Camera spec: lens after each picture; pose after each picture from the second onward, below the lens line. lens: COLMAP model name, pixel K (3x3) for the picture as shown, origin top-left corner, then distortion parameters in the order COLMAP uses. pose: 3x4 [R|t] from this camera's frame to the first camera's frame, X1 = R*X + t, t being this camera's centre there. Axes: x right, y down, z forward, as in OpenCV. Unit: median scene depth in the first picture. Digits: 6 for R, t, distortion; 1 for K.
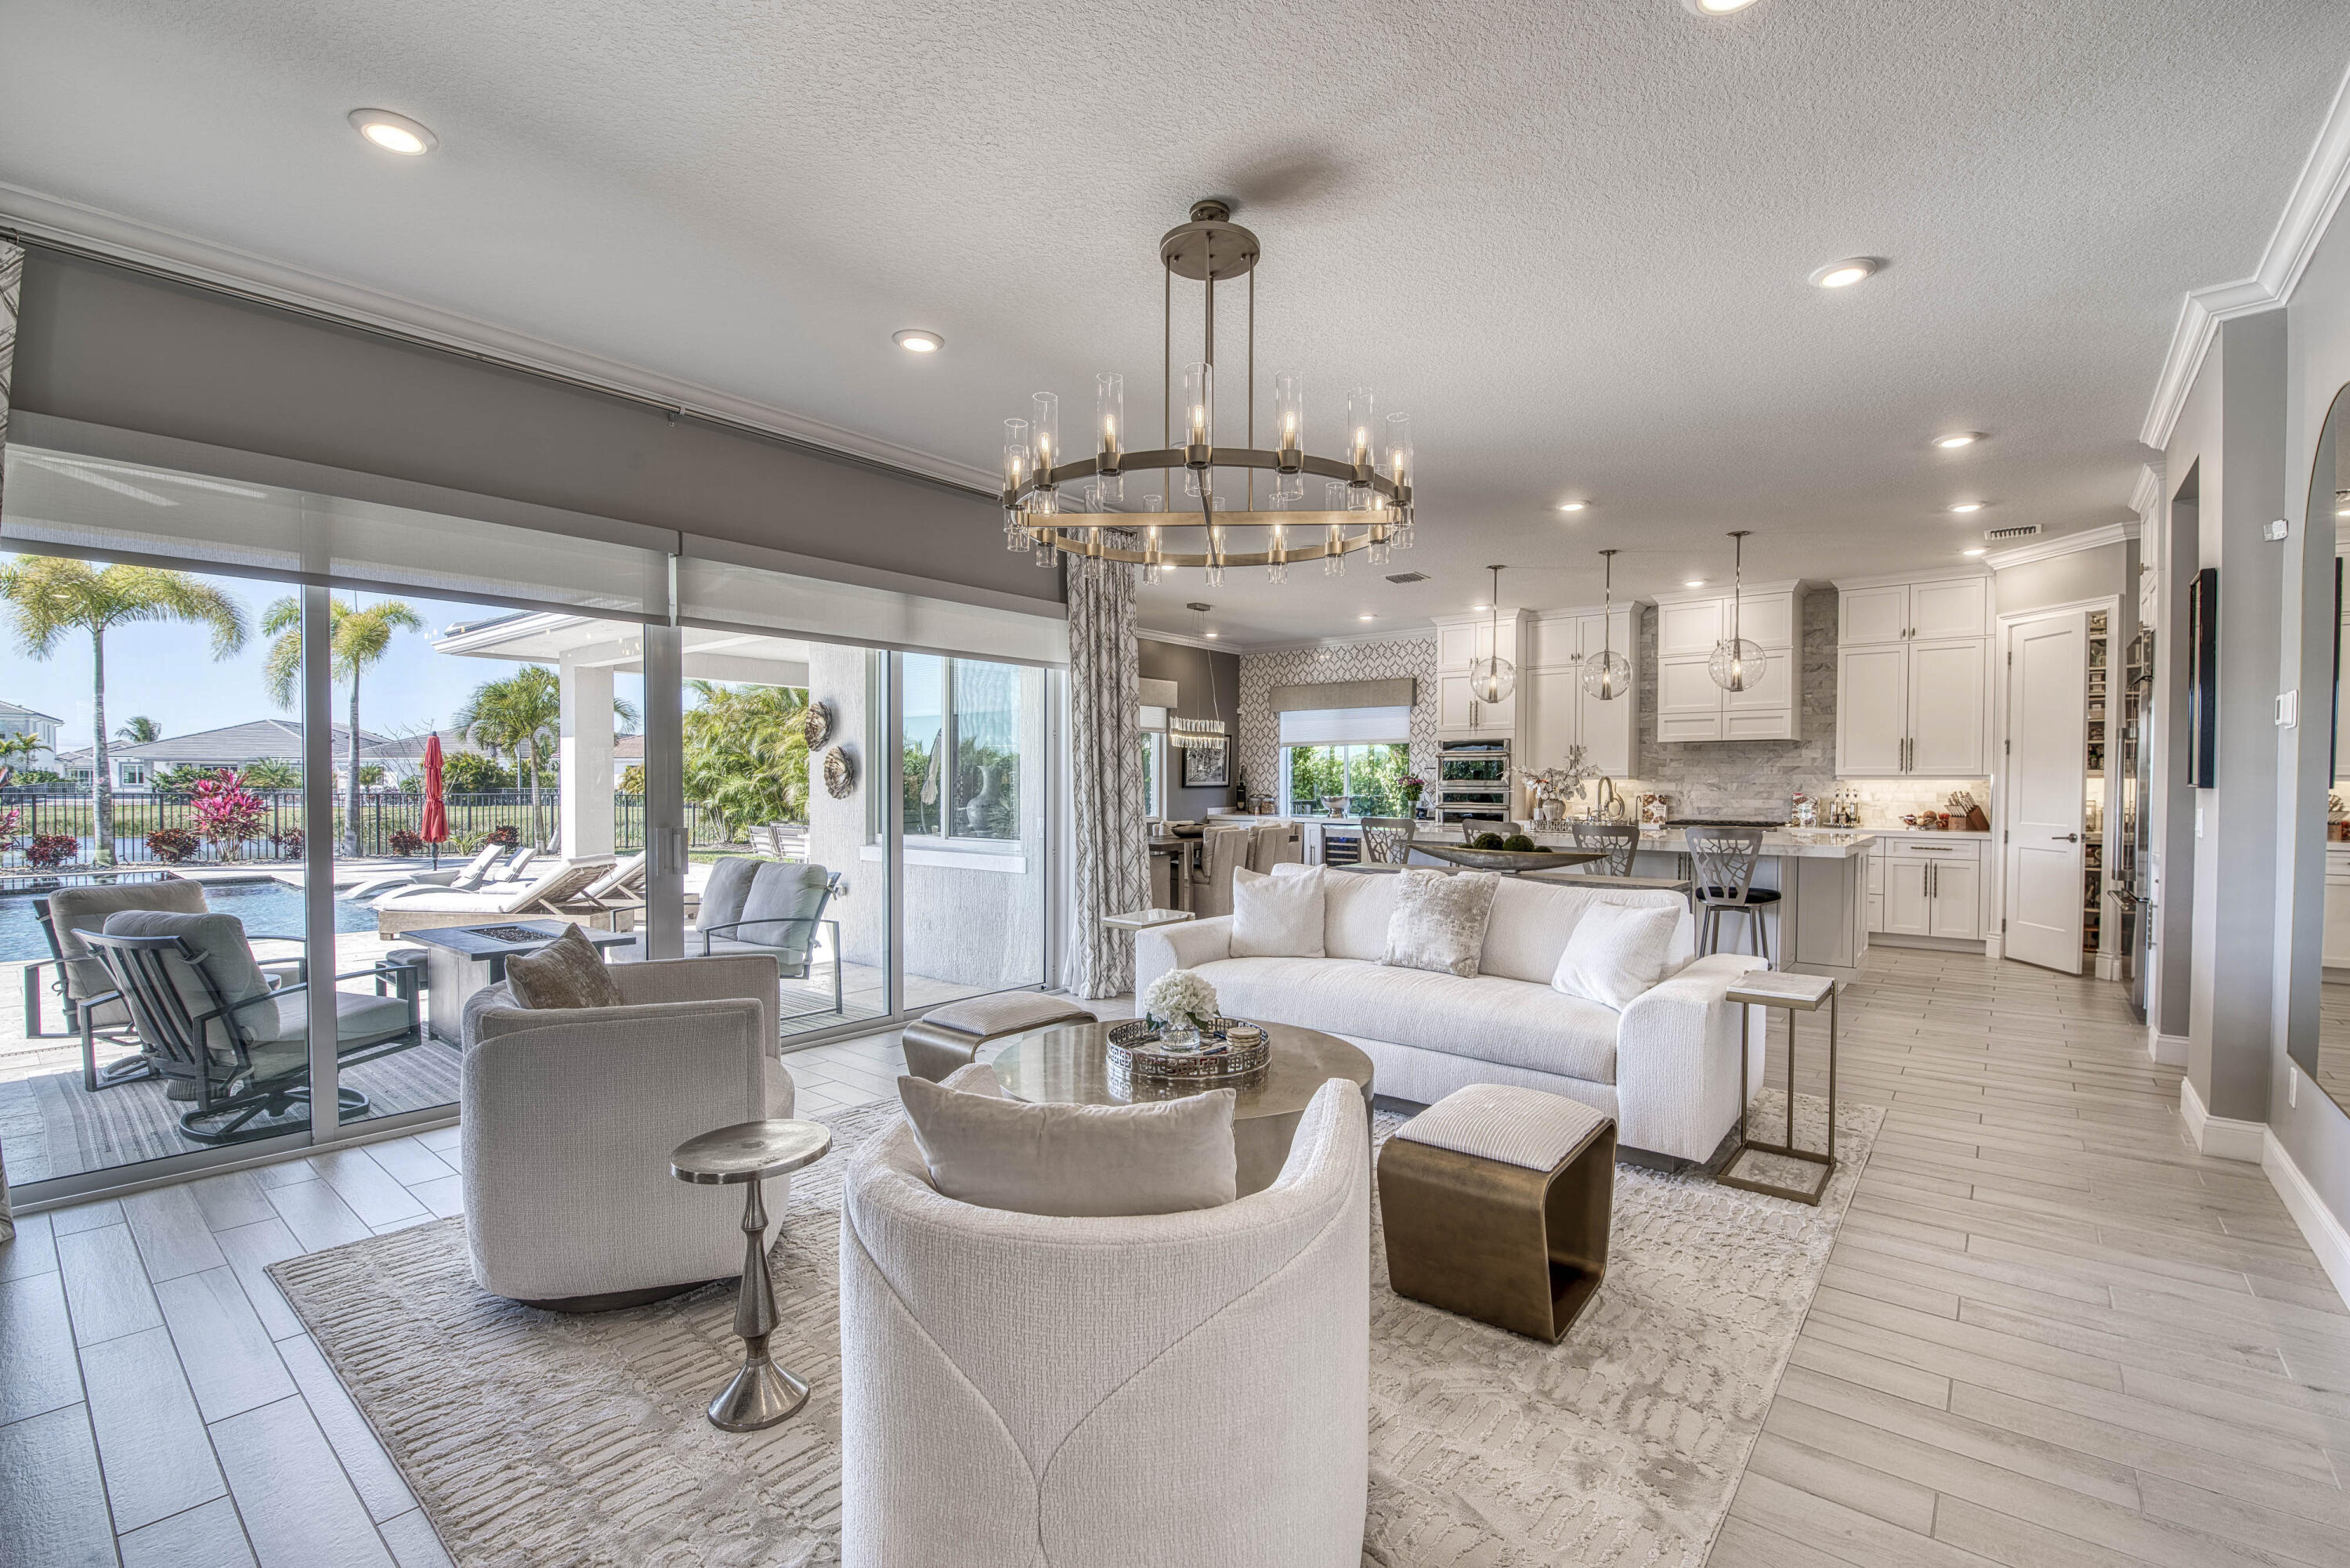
lens RADIAL K [[1011.6, 0, 1204.4], [0, 1011.6, 803.1], [0, 0, 1]] dist [-0.004723, -0.008117]
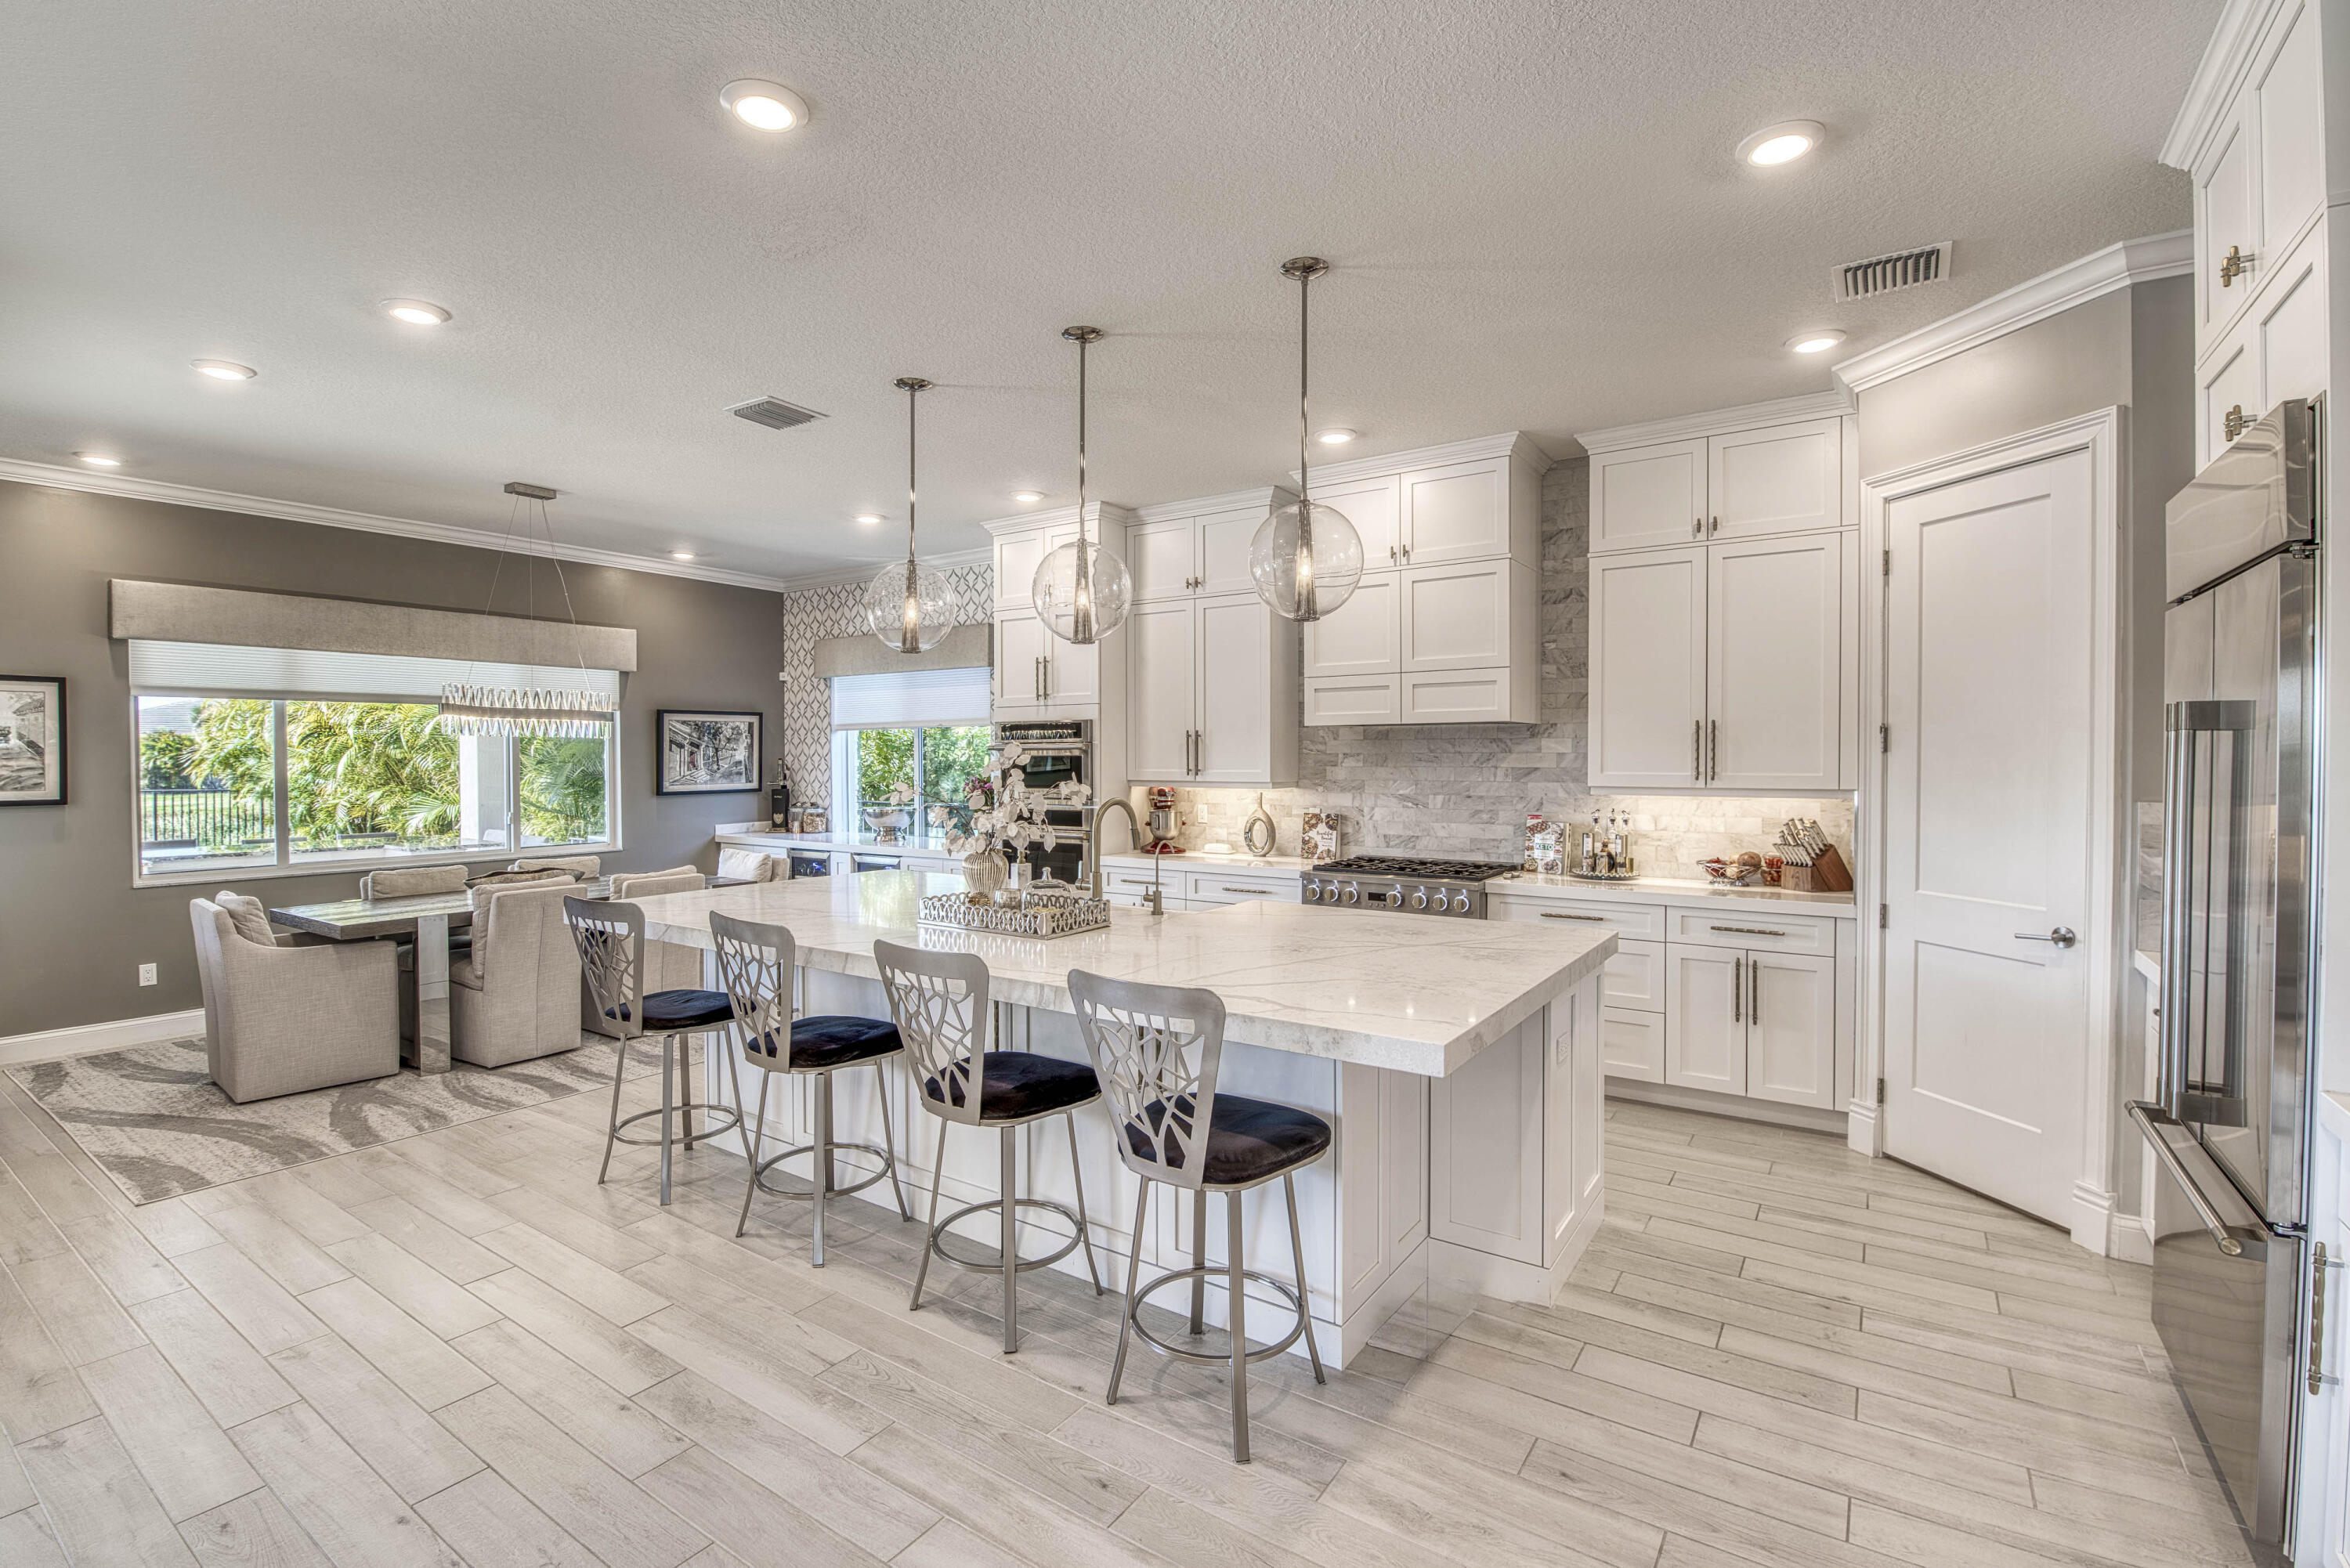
lens RADIAL K [[1053.1, 0, 1156.5], [0, 1053.1, 769.6], [0, 0, 1]] dist [-0.009114, -0.004797]
pose [[0.997372, -0.005695, 0.072233, 0.324989], [0.006375, 0.999937, -0.009189, -0.031110], [-0.072176, 0.009625, 0.997345, 0.411539]]
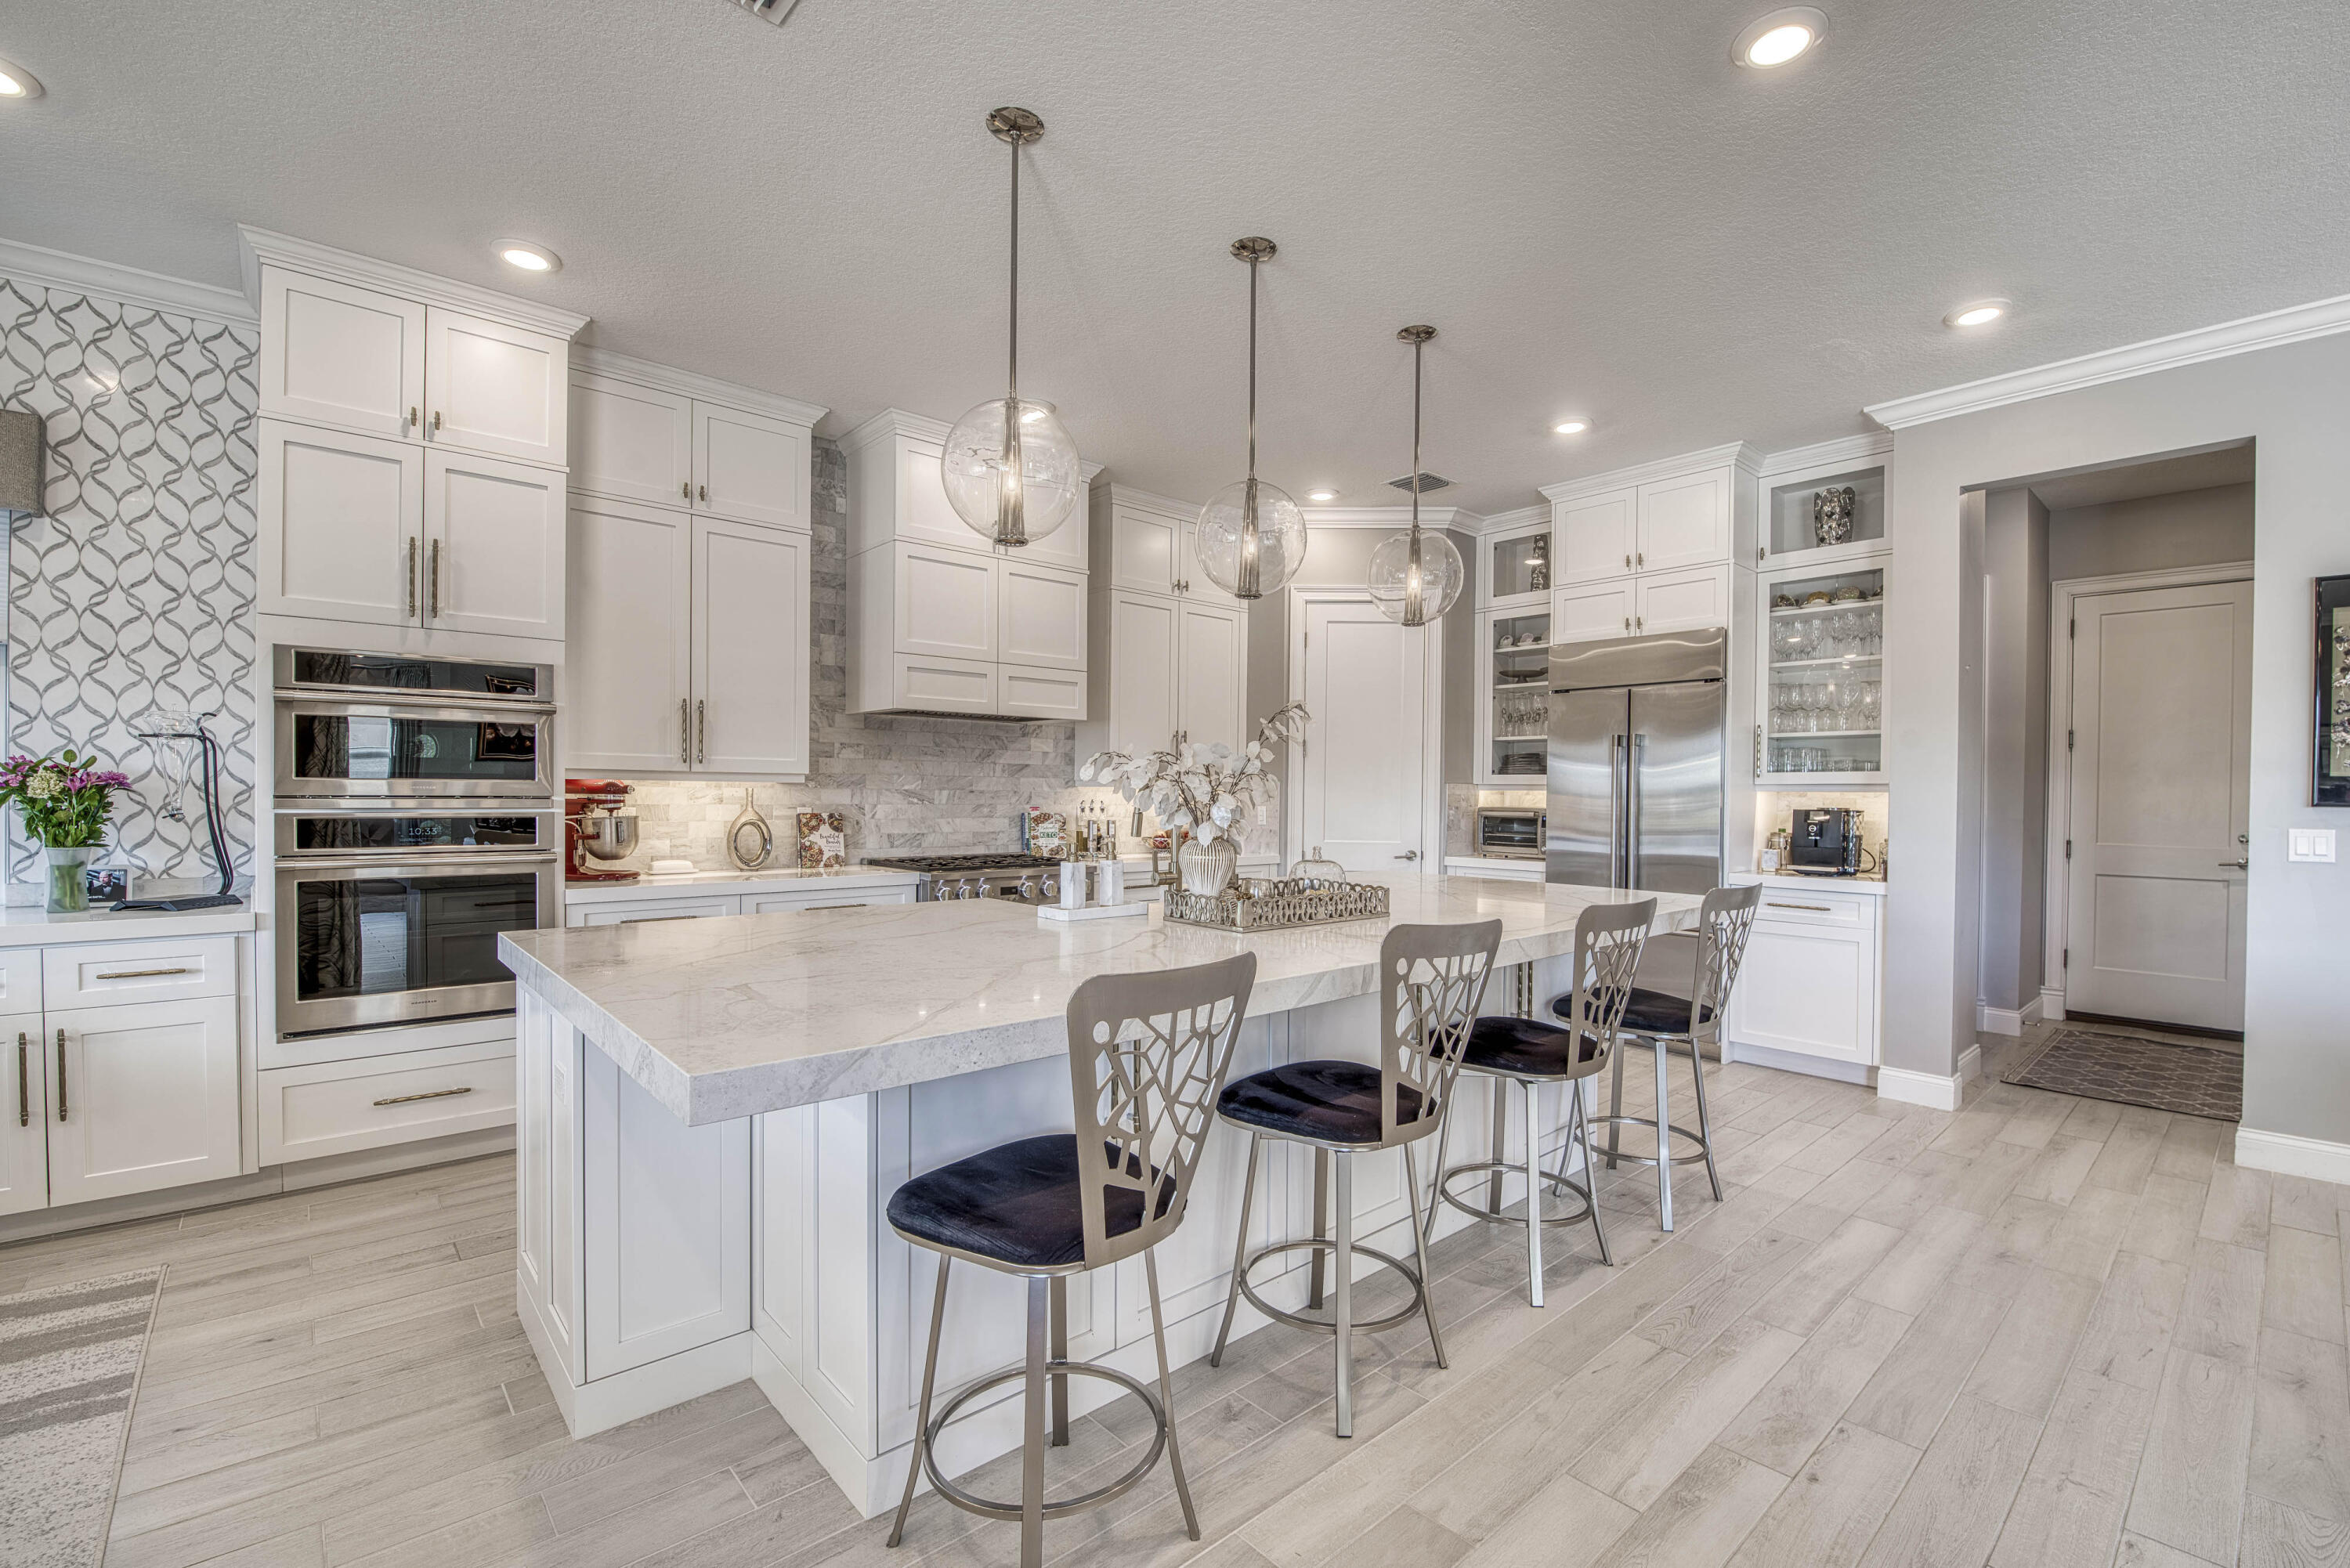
lens RADIAL K [[1011.6, 0, 1198.9], [0, 1011.6, 800.1], [0, 0, 1]] dist [-0.004723, -0.008117]
pose [[0.158803, -0.006082, 0.987292, -0.021653], [0.012817, 0.999909, 0.004098, -0.015377], [-0.987227, 0.012003, 0.158866, 0.784446]]
